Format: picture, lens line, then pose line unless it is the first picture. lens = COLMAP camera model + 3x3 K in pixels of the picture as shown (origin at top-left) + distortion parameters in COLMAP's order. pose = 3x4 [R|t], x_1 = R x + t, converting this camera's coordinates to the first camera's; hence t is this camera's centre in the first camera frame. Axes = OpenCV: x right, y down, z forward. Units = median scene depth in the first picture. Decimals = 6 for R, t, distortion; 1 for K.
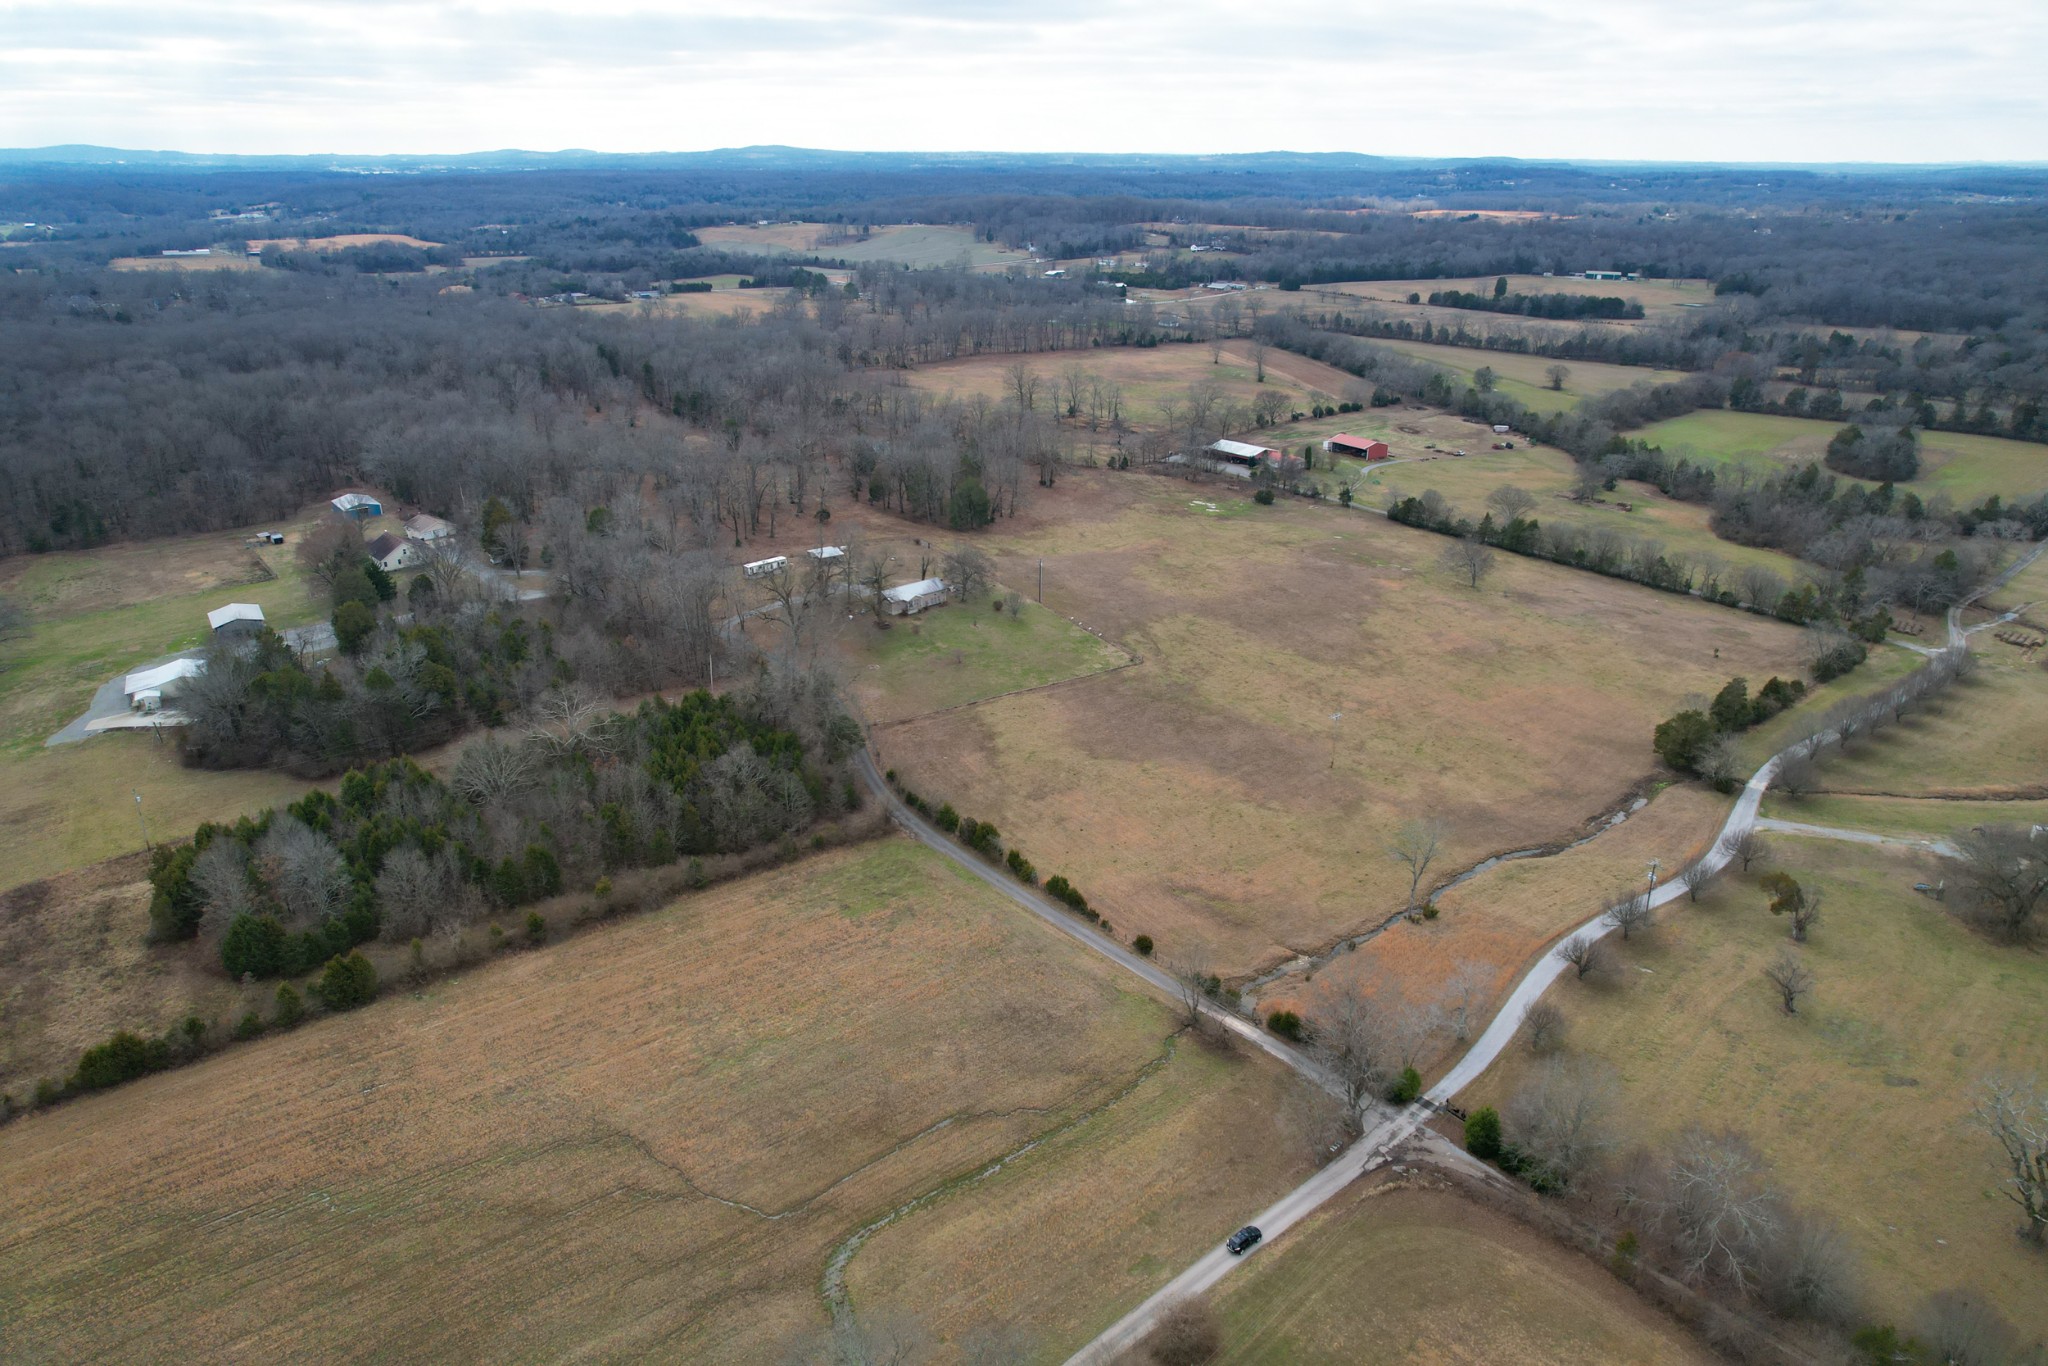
lens RADIAL K [[1311.2, 0, 1031.8], [0, 1311.2, 689.4], [0, 0, 1]] dist [-0.074859, 0.067835]
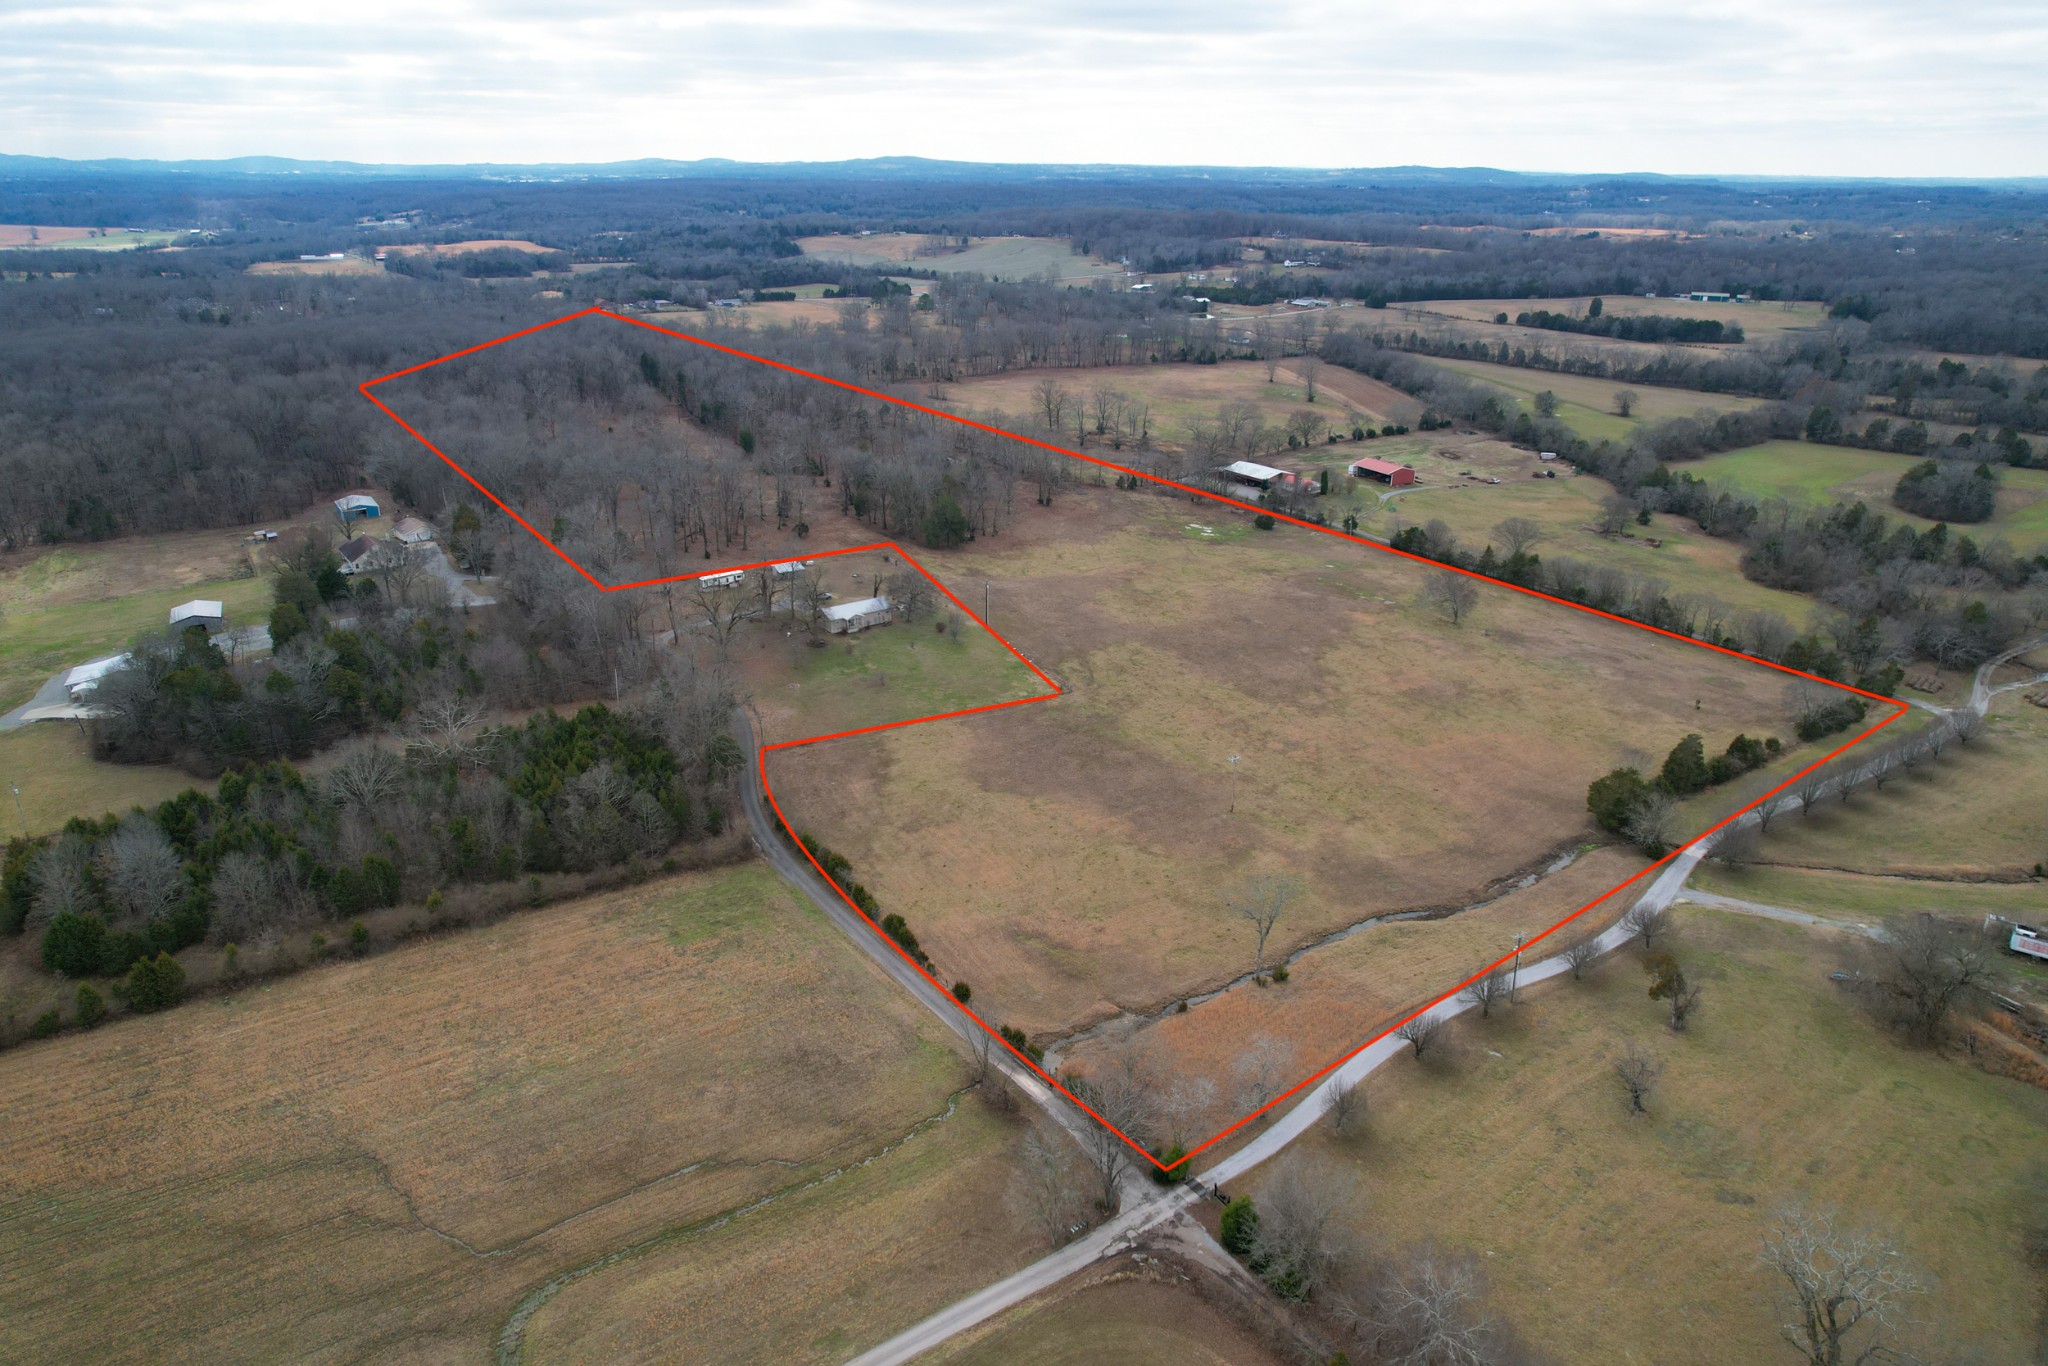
lens RADIAL K [[1311.2, 0, 1032.8], [0, 1311.2, 690.0], [0, 0, 1]] dist [-0.074859, 0.067835]
pose [[0.995554, 0.038539, -0.085950, 0.125369], [-0.039209, 0.999212, -0.006122, -0.013343], [0.085646, 0.009465, 0.996281, 0.027660]]
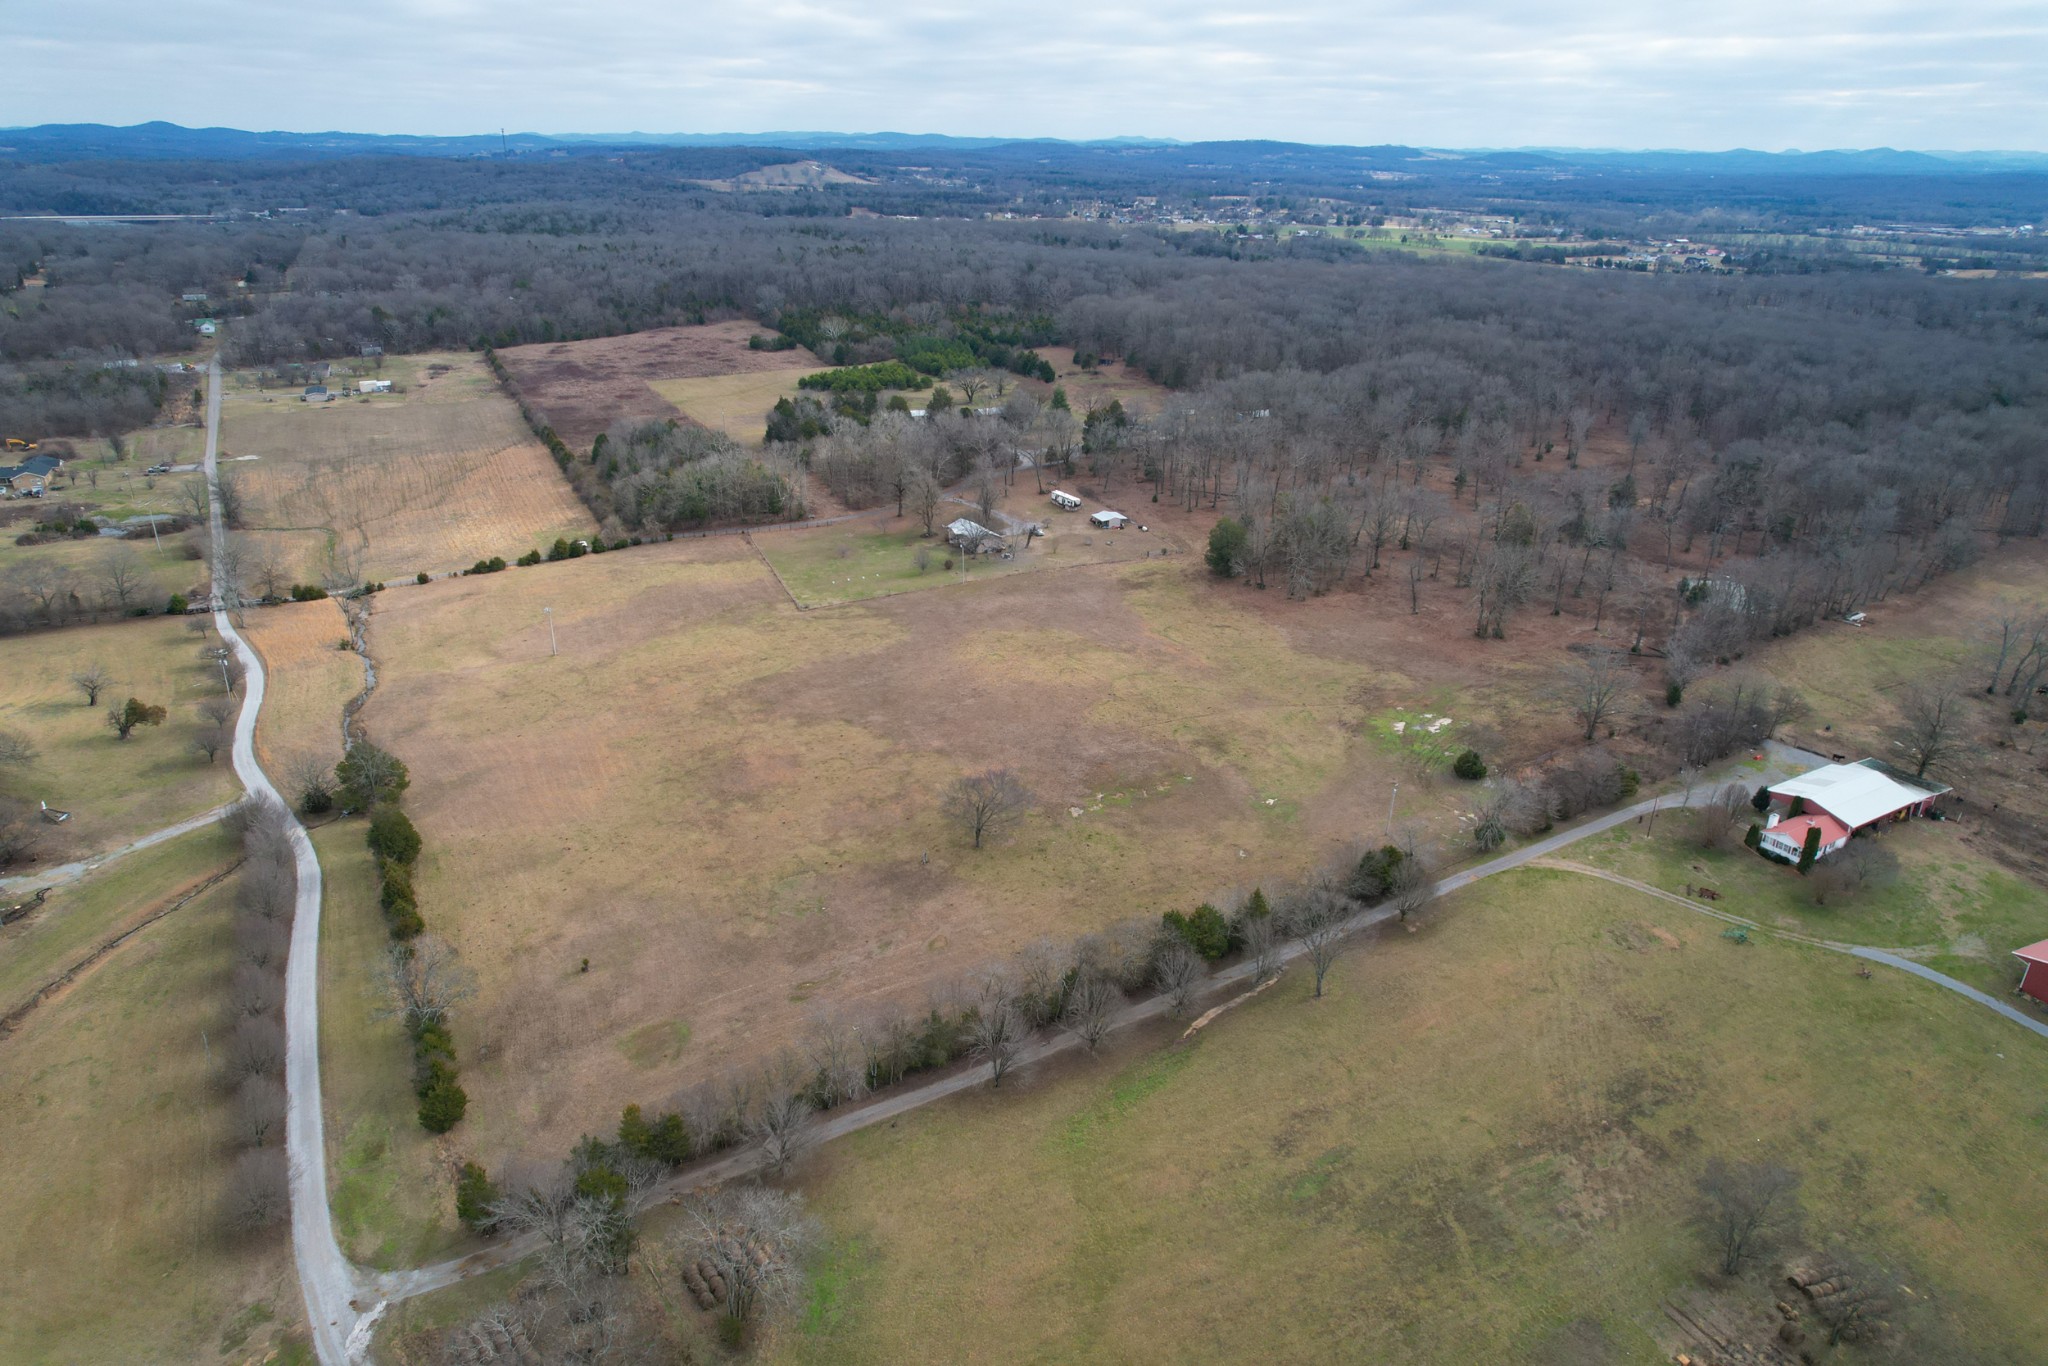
lens RADIAL K [[1311.2, 0, 1030.2], [0, 1311.2, 682.2], [0, 0, 1]] dist [-0.074859, 0.067835]
pose [[-0.185349, 0.375045, -0.908288, 0.942619], [-0.392431, 0.819149, 0.418320, -0.446637], [0.900912, 0.433976, -0.004649, 1.076261]]
